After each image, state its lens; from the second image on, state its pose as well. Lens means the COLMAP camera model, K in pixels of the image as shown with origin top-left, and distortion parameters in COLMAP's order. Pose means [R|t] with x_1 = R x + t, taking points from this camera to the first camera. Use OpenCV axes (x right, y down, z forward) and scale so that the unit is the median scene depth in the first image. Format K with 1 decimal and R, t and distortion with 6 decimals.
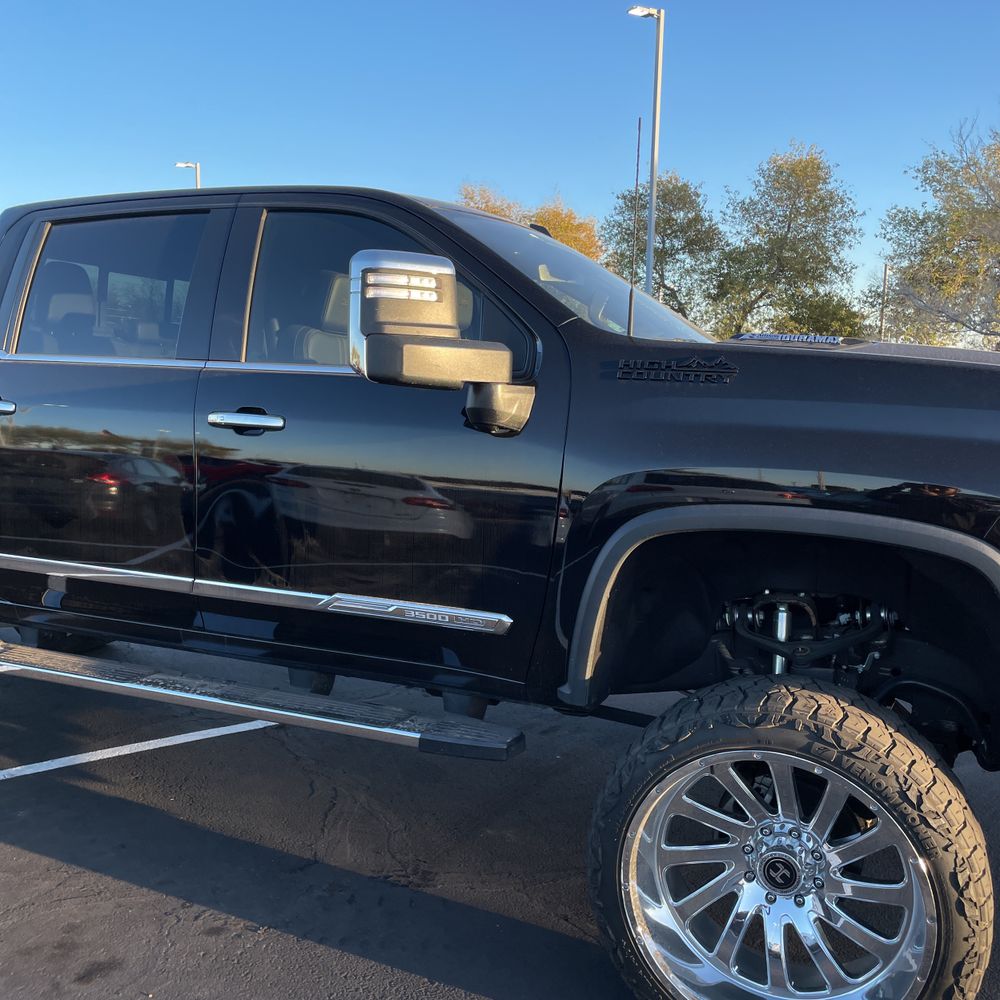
lens RADIAL K [[1024.1, 0, 507.2], [0, 1024.1, 508.4], [0, 0, 1]] dist [0.041648, 0.000000]
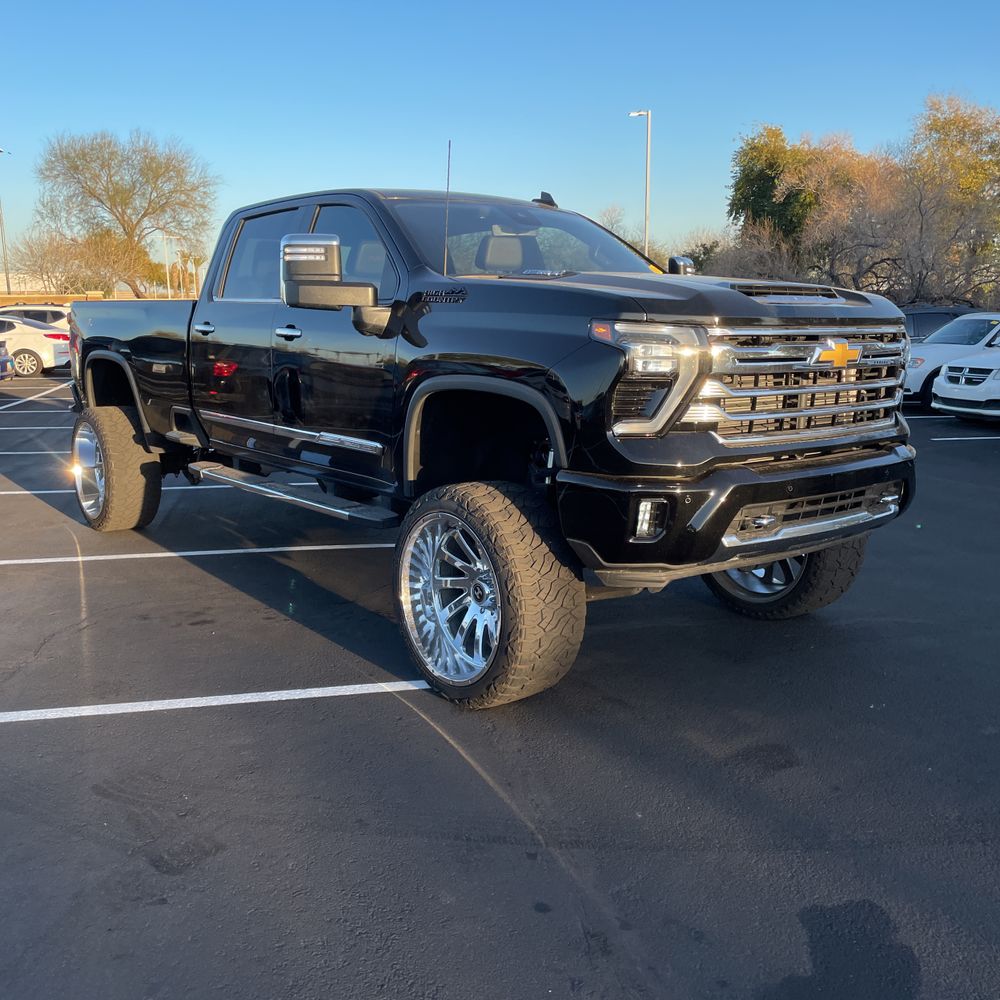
lens RADIAL K [[1024.1, 0, 504.3], [0, 1024.1, 496.5], [0, 0, 1]] dist [0.041648, 0.000000]
pose [[0.888935, 0.056582, -0.454525, 0.995568], [-0.033247, 0.997694, 0.059176, 0.087823], [0.456825, -0.037492, 0.888766, -0.443008]]
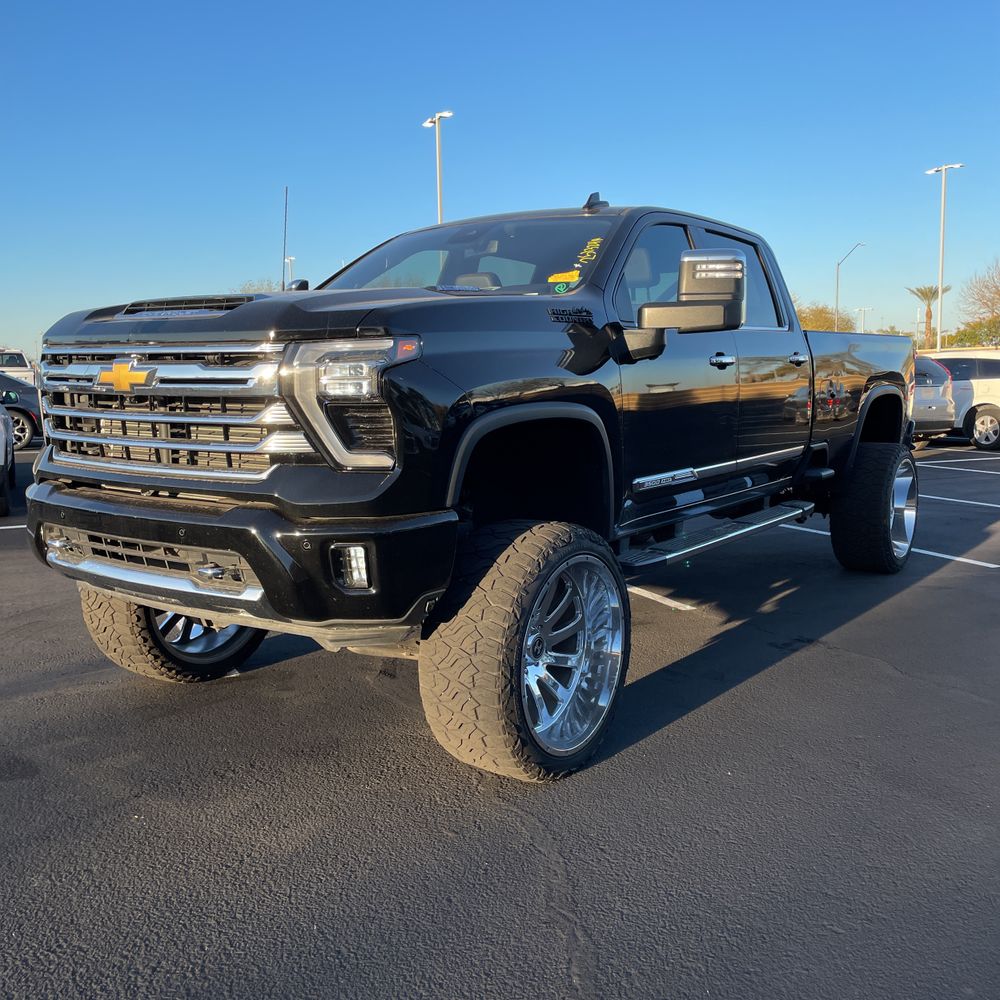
lens RADIAL K [[1024.1, 0, 519.7], [0, 1024.1, 488.4], [0, 0, 1]] dist [0.041648, 0.000000]
pose [[-0.160790, 0.093766, -0.982525, 1.909410], [-0.109624, 0.987621, 0.112192, -0.101032], [0.980882, 0.125748, -0.148520, 1.757994]]
